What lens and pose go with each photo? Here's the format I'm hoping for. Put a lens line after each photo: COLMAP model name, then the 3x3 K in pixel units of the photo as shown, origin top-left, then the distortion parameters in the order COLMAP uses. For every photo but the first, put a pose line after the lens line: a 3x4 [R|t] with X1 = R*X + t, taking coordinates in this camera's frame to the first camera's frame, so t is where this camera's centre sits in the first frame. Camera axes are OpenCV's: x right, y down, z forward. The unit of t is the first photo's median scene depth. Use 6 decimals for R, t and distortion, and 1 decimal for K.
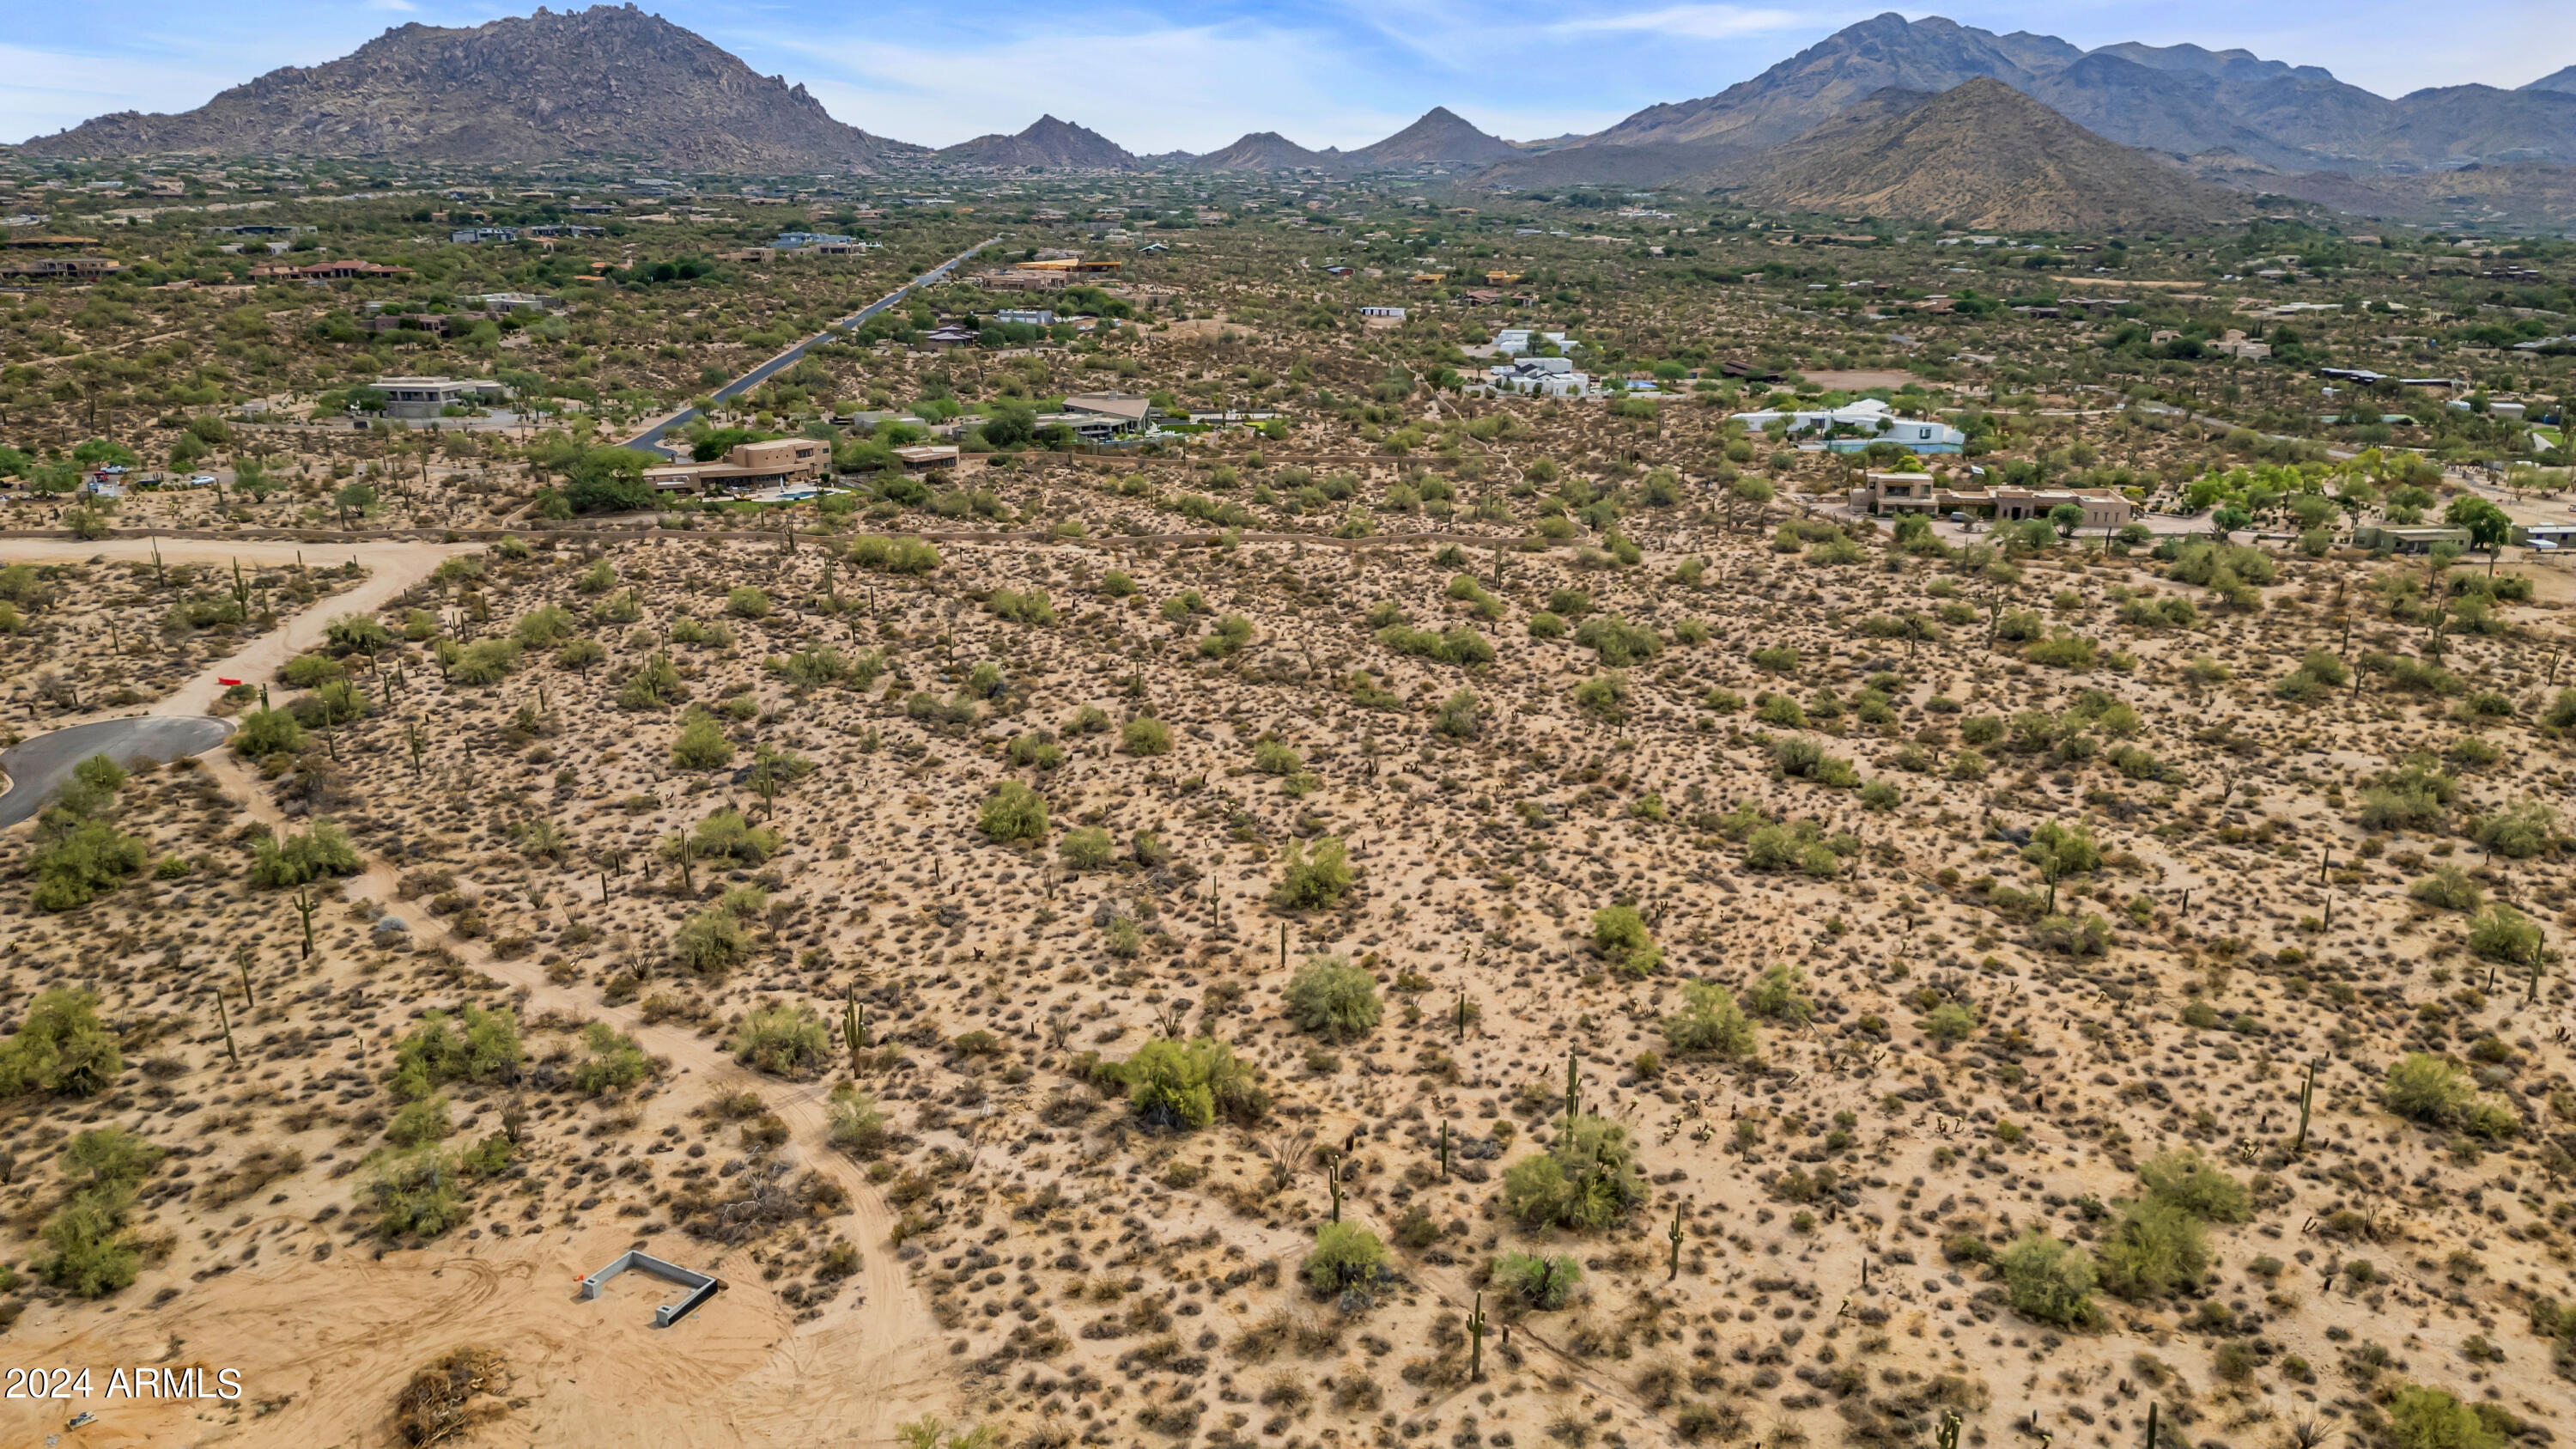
lens RADIAL K [[1797.0, 0, 1314.5], [0, 1797.0, 715.3], [0, 0, 1]] dist [0.059762, -0.061552]
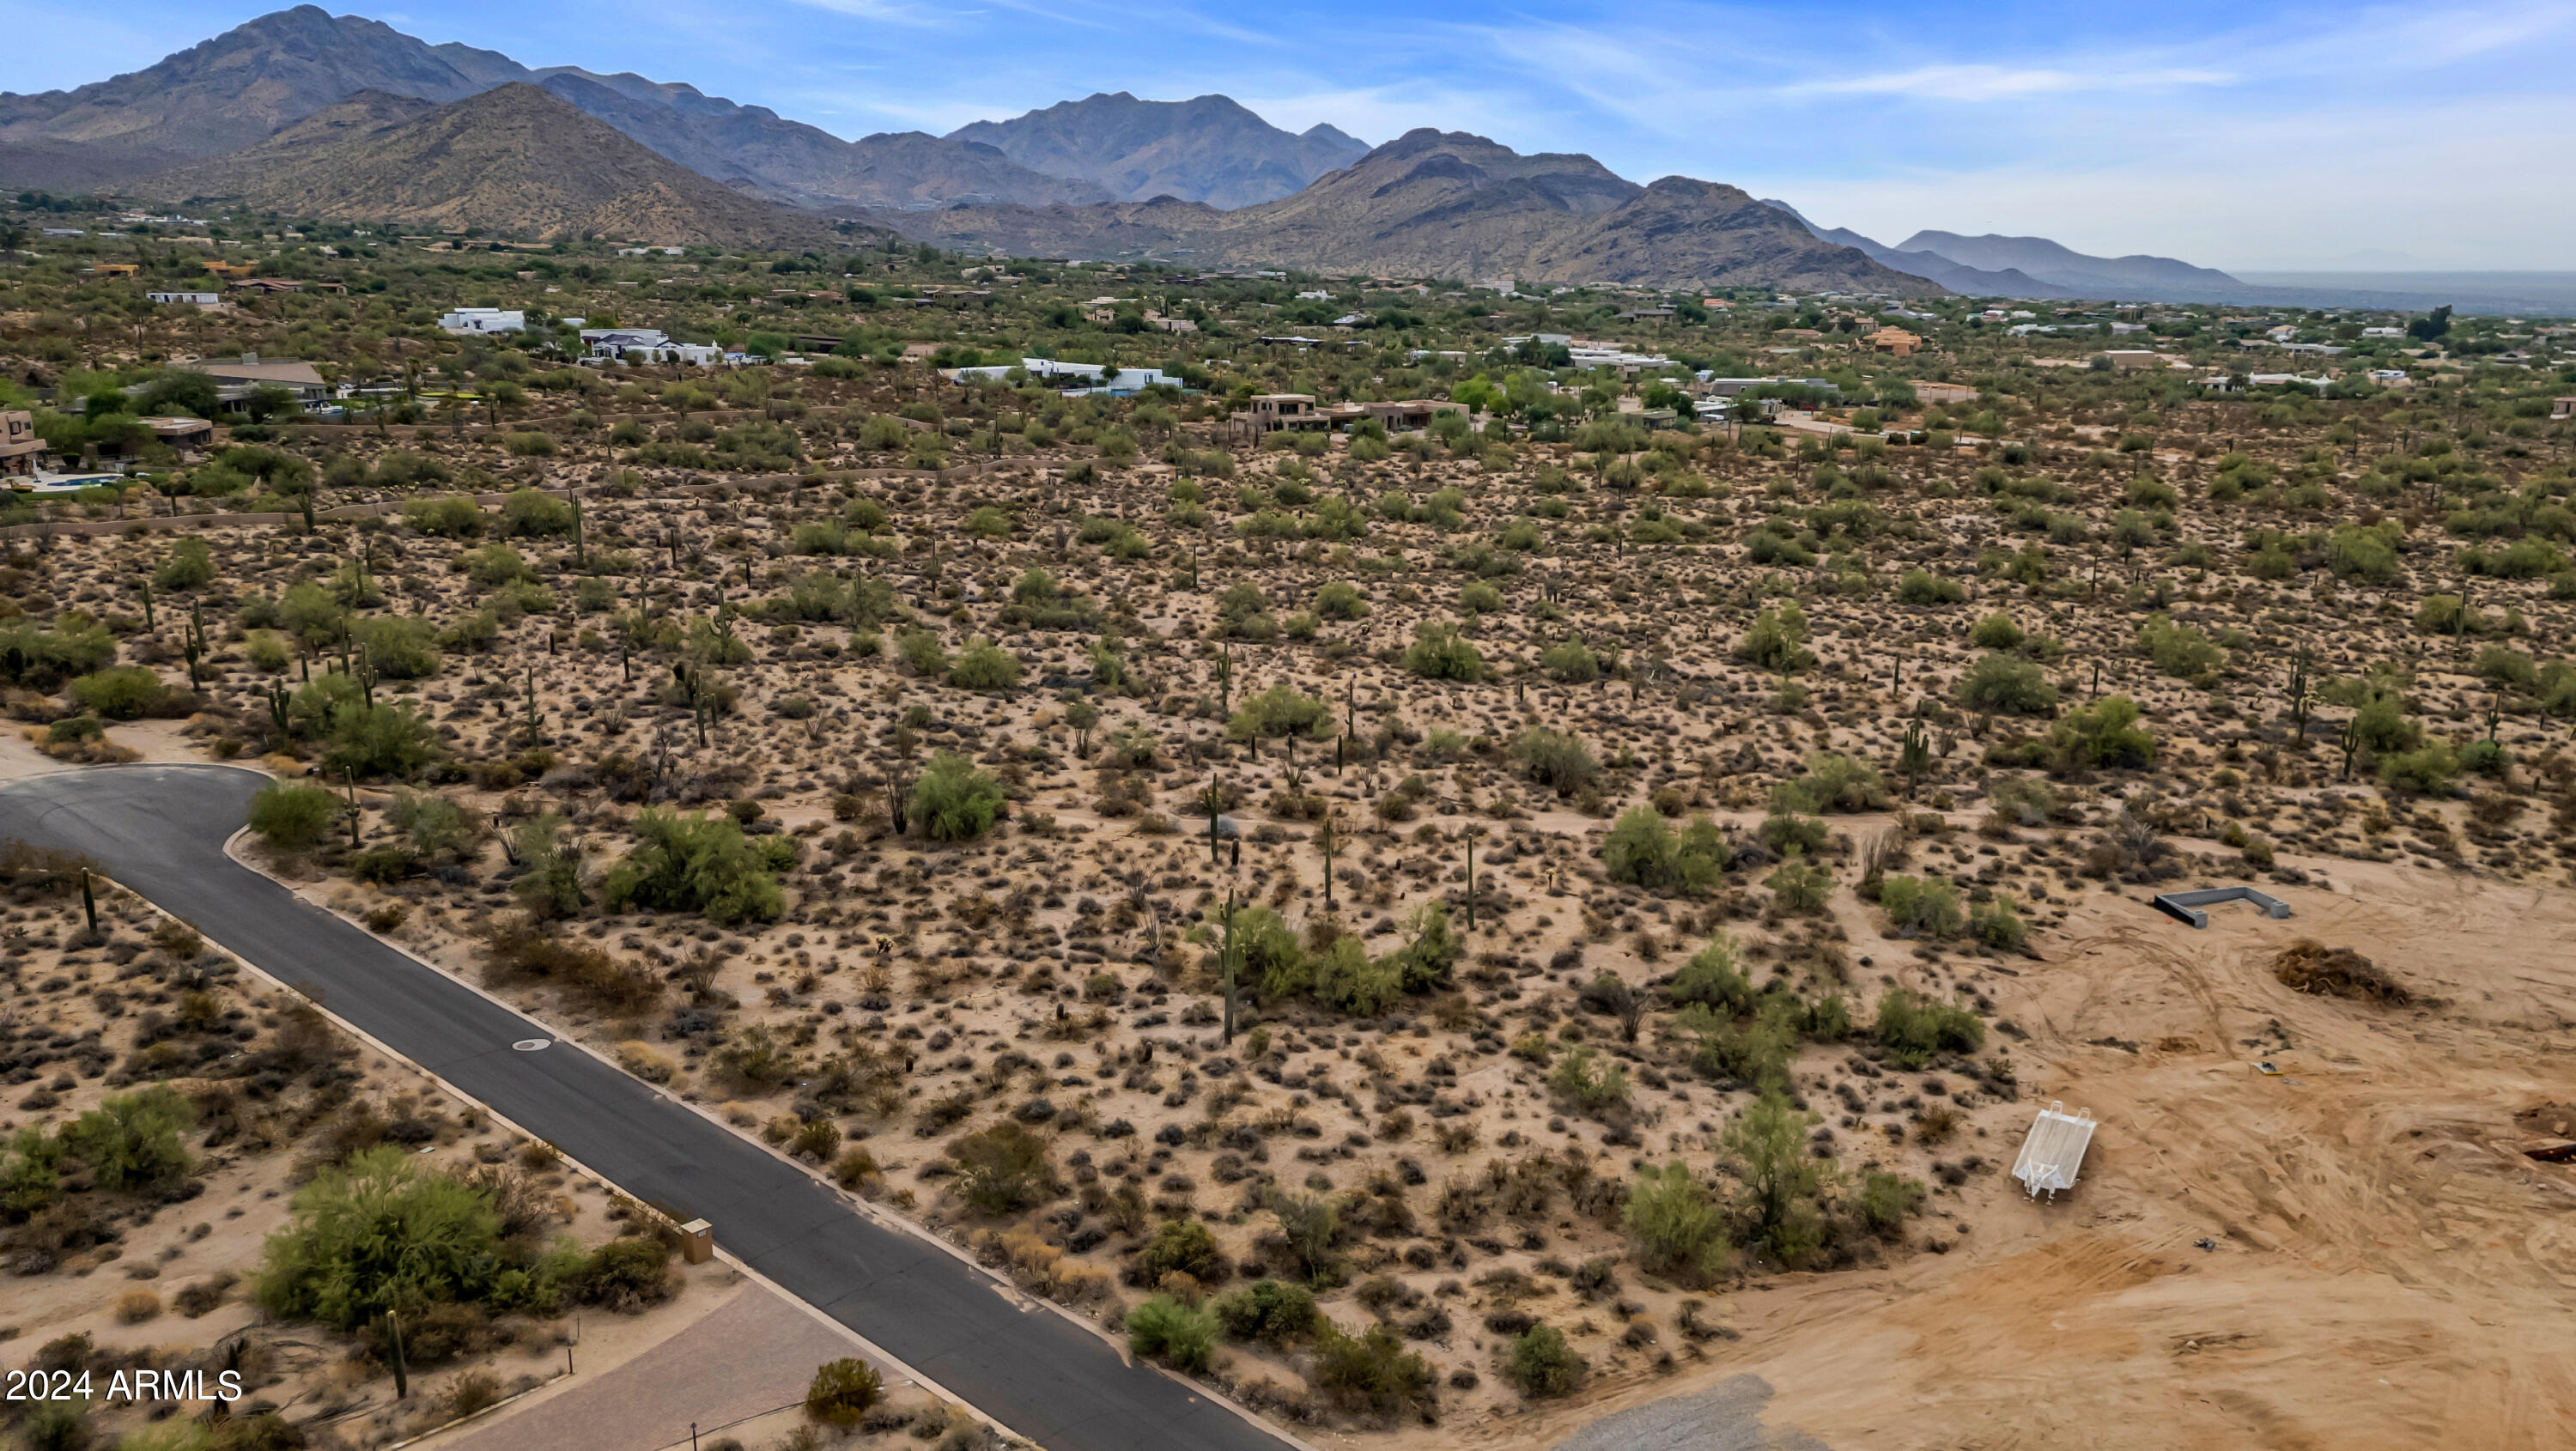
lens RADIAL K [[1952.0, 0, 1418.8], [0, 1952.0, 739.9], [0, 0, 1]] dist [0.069991, -0.071913]
pose [[0.695821, -0.165475, 0.698893, -0.070786], [0.184772, 0.981586, 0.048448, 0.003726], [-0.694041, 0.095425, 0.713583, 0.023664]]
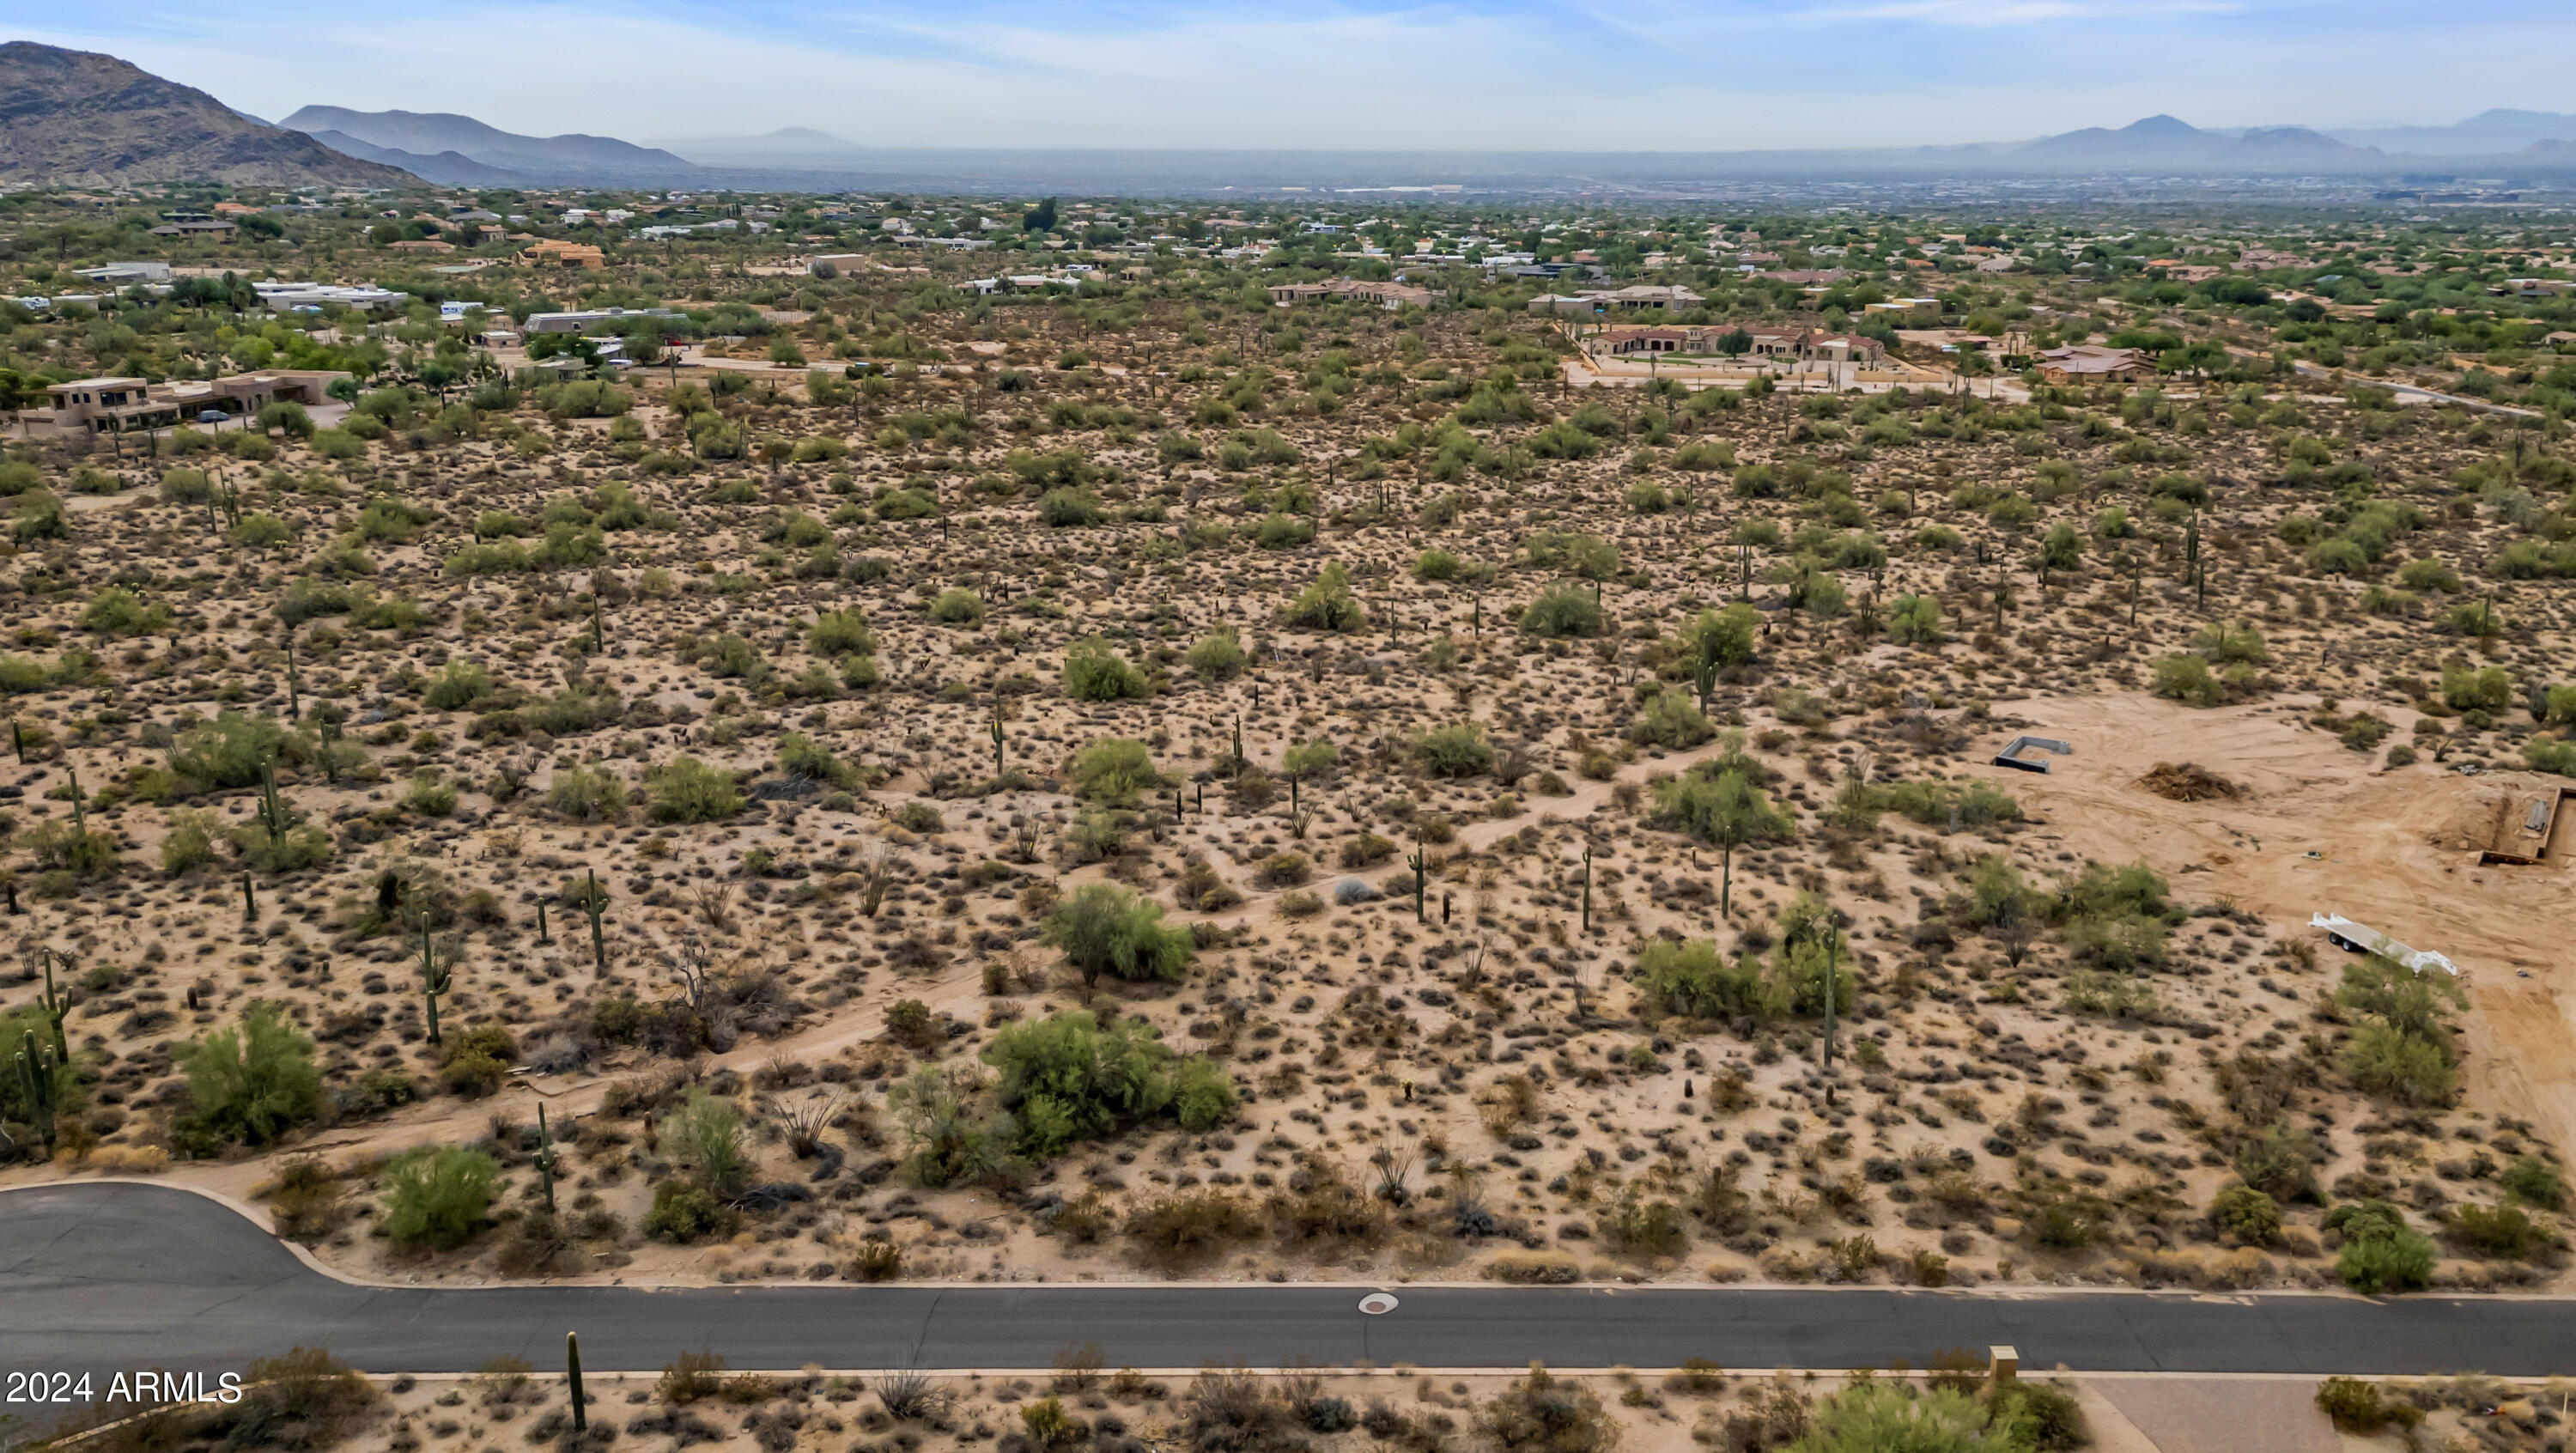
lens RADIAL K [[2065.3, 0, 1463.7], [0, 2065.3, 725.1], [0, 0, 1]] dist [0.085230, -0.096716]
pose [[0.040572, -0.270156, 0.961961, -0.087939], [0.273830, 0.928900, 0.249322, -0.009427], [-0.960922, 0.253299, 0.111664, 0.058615]]
